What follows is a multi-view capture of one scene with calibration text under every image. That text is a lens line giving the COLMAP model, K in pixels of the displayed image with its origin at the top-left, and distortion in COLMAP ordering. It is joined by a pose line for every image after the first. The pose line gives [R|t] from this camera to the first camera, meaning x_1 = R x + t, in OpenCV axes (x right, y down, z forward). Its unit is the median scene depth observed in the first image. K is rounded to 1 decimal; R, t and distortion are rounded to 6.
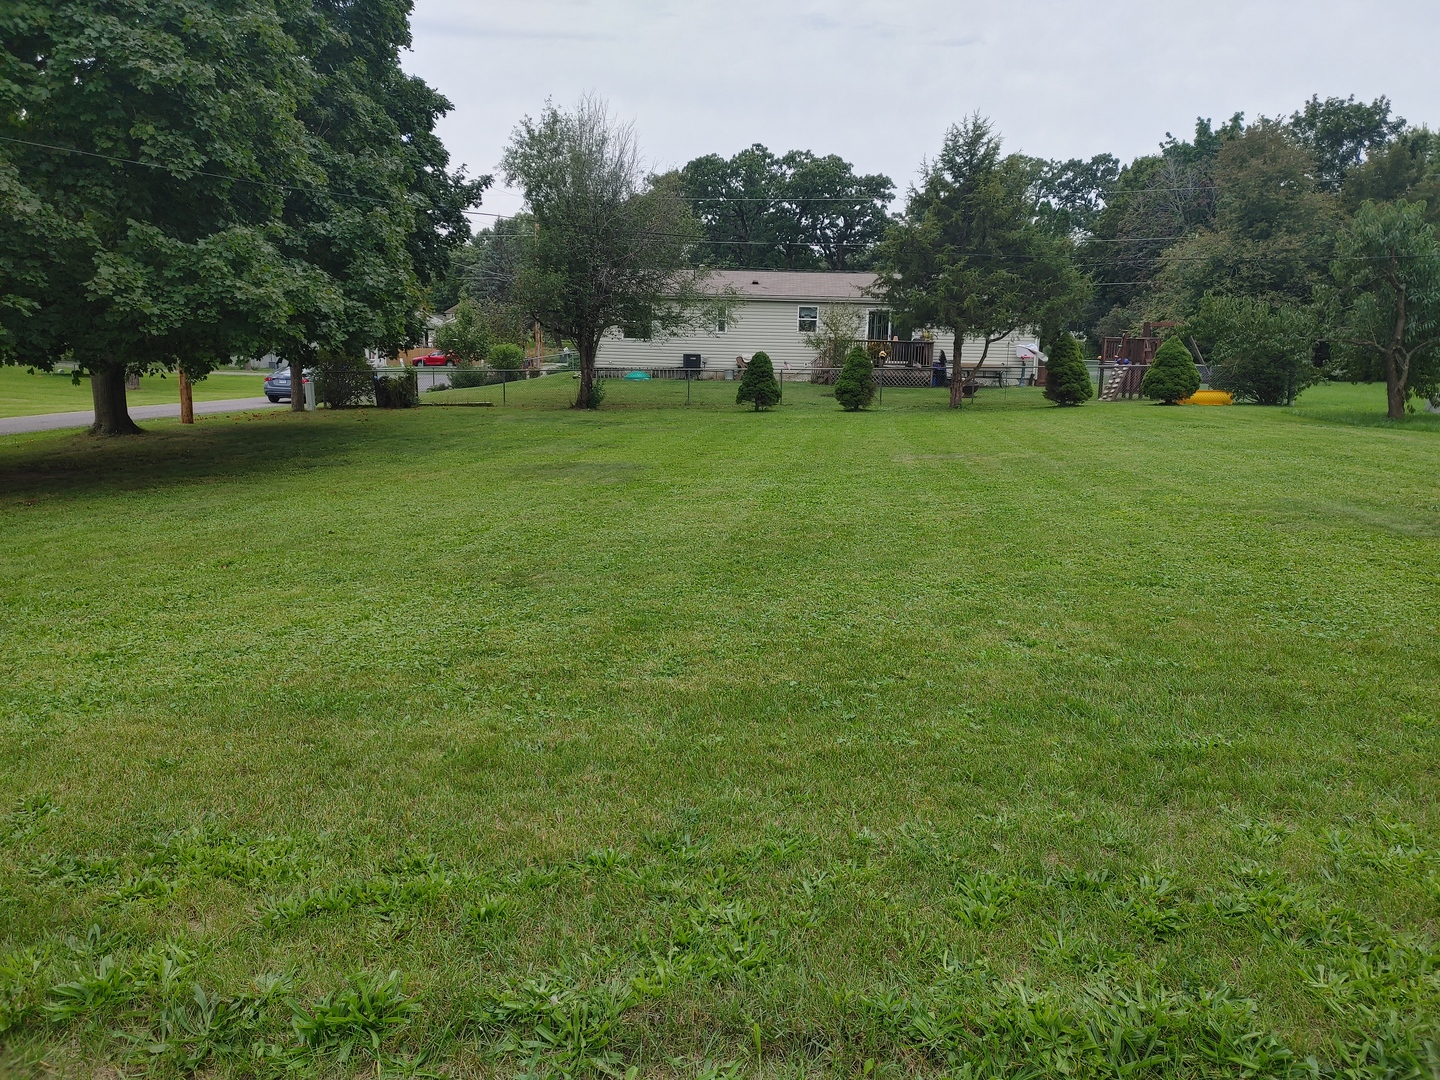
lens RADIAL K [[1081.3, 0, 722.1], [0, 1081.3, 533.6], [0, 0, 1]] dist [0.036080, -0.021700]
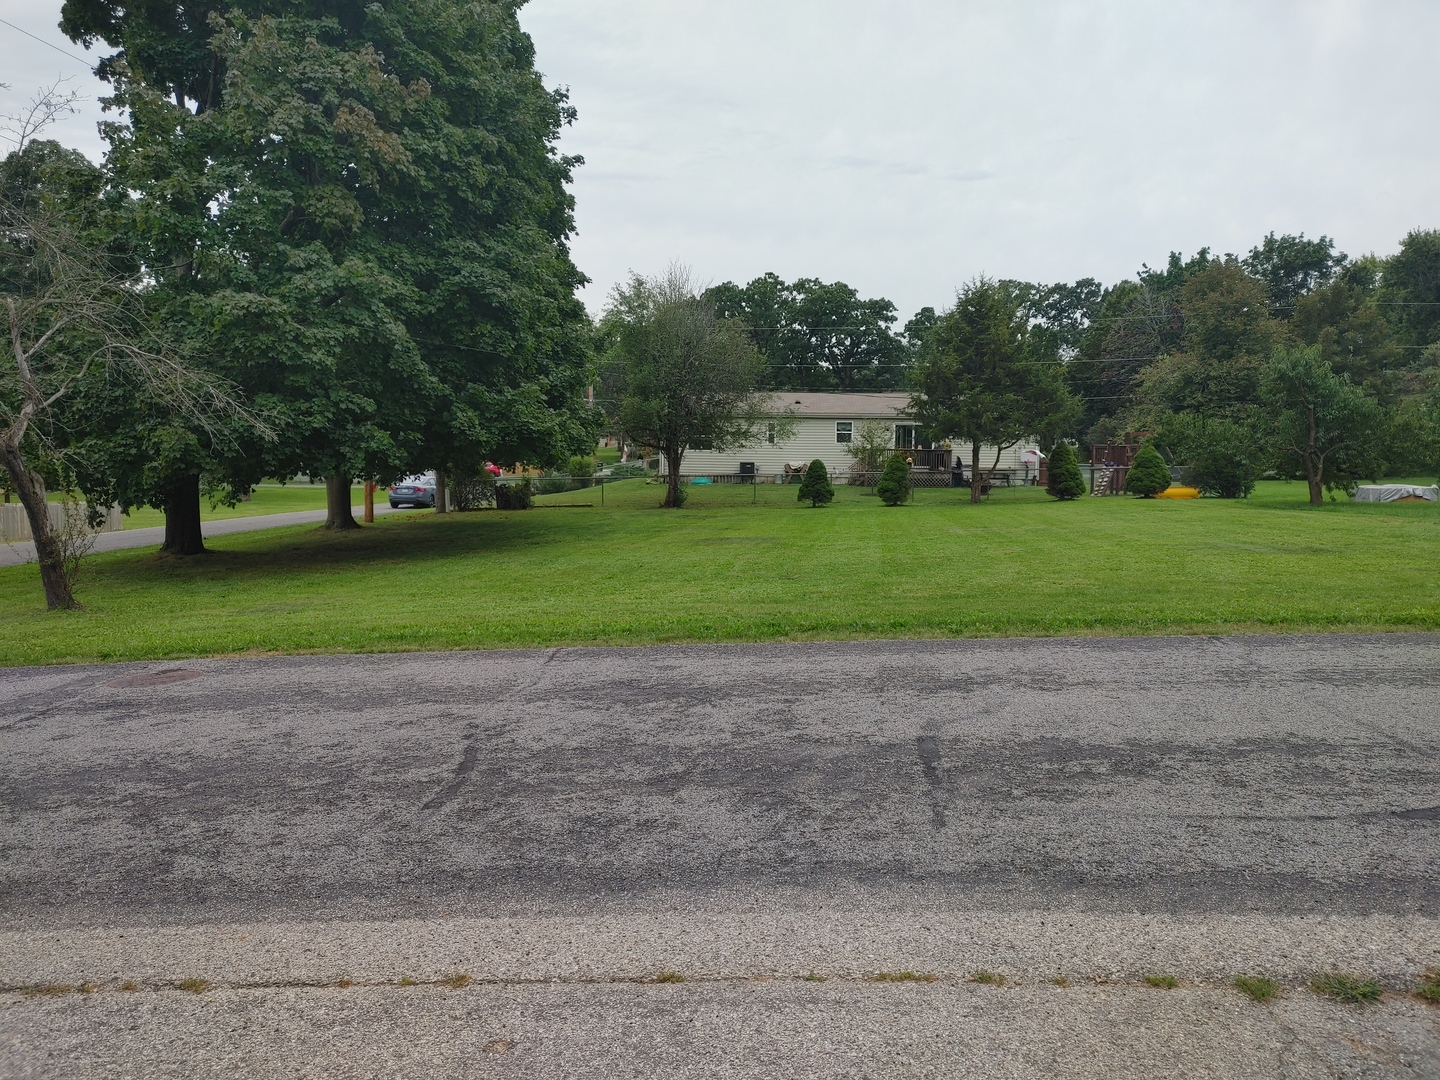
lens RADIAL K [[1081.3, 0, 721.4], [0, 1081.3, 545.2], [0, 0, 1]] dist [0.036080, -0.021700]
pose [[0.999921, -0.012452, 0.001440, -0.067823], [0.012531, 0.995980, -0.088700, 0.034022], [-0.000329, 0.088711, 0.996057, -0.201518]]
